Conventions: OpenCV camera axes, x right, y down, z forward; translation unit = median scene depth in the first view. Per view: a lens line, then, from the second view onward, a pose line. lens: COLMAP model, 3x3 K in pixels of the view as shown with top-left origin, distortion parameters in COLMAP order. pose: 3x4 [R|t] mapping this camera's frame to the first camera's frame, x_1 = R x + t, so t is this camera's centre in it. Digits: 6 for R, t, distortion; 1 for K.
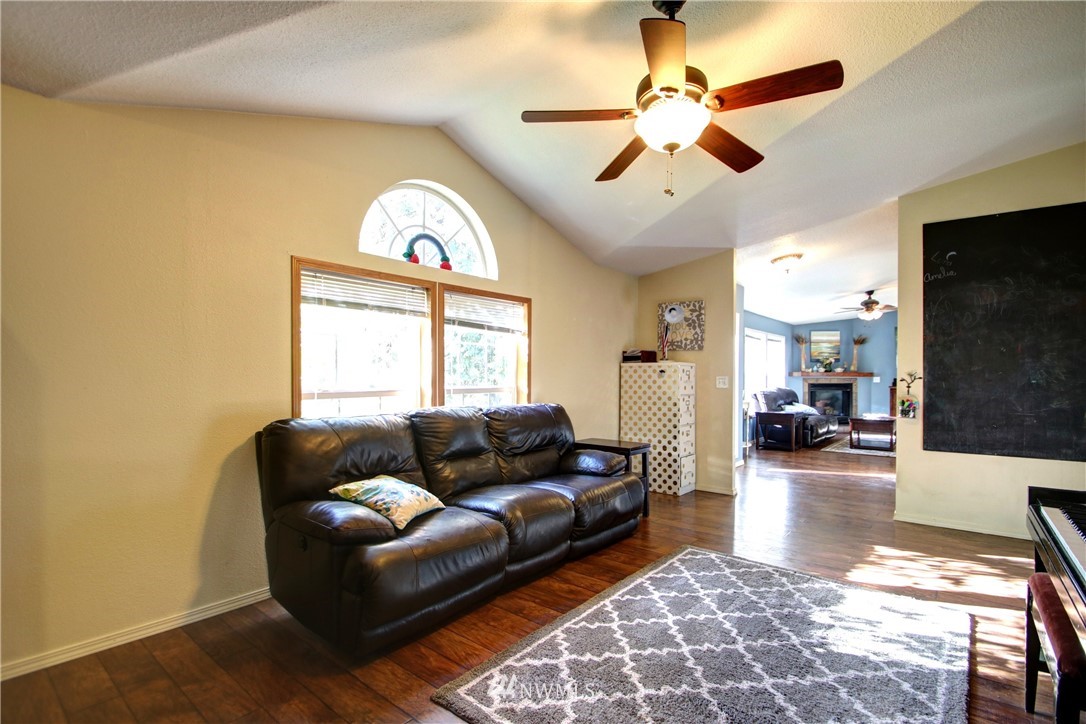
lens RADIAL K [[509.5, 0, 548.5], [0, 509.5, 374.4], [0, 0, 1]] dist [0.011050, -0.020258]
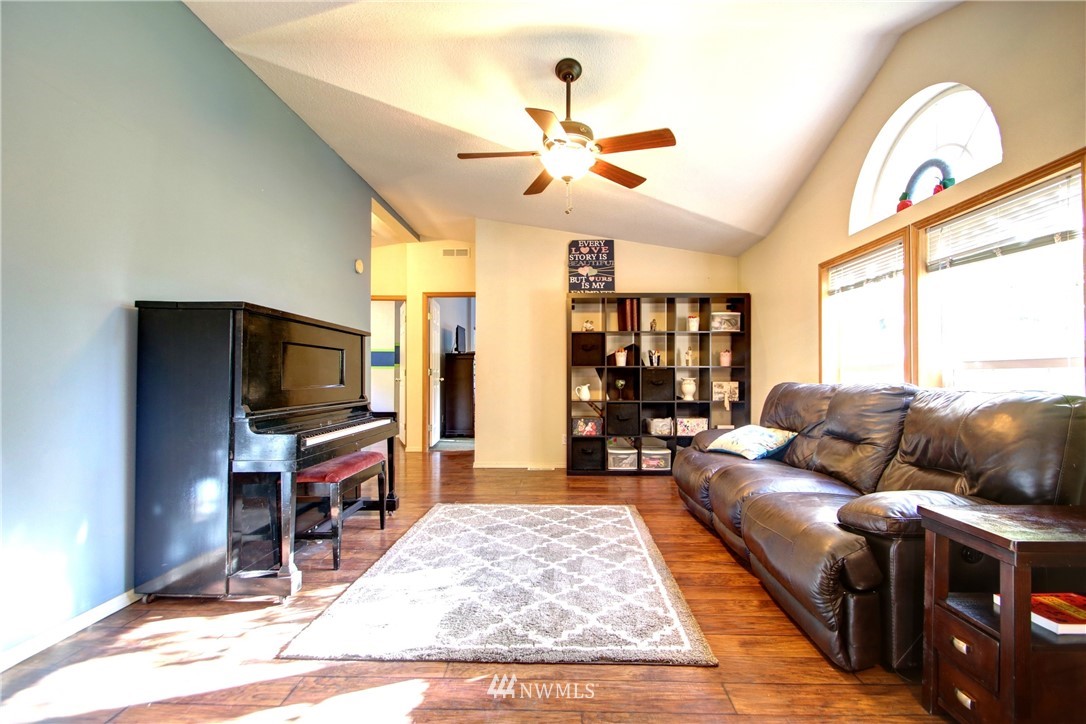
lens RADIAL K [[509.5, 0, 548.5], [0, 509.5, 374.4], [0, 0, 1]] dist [0.011050, -0.020258]
pose [[-0.795206, -0.012496, -0.606211, 0.784313], [-0.010206, 0.999922, -0.007224, 0.067860], [0.606253, 0.000443, -0.795271, 1.454691]]
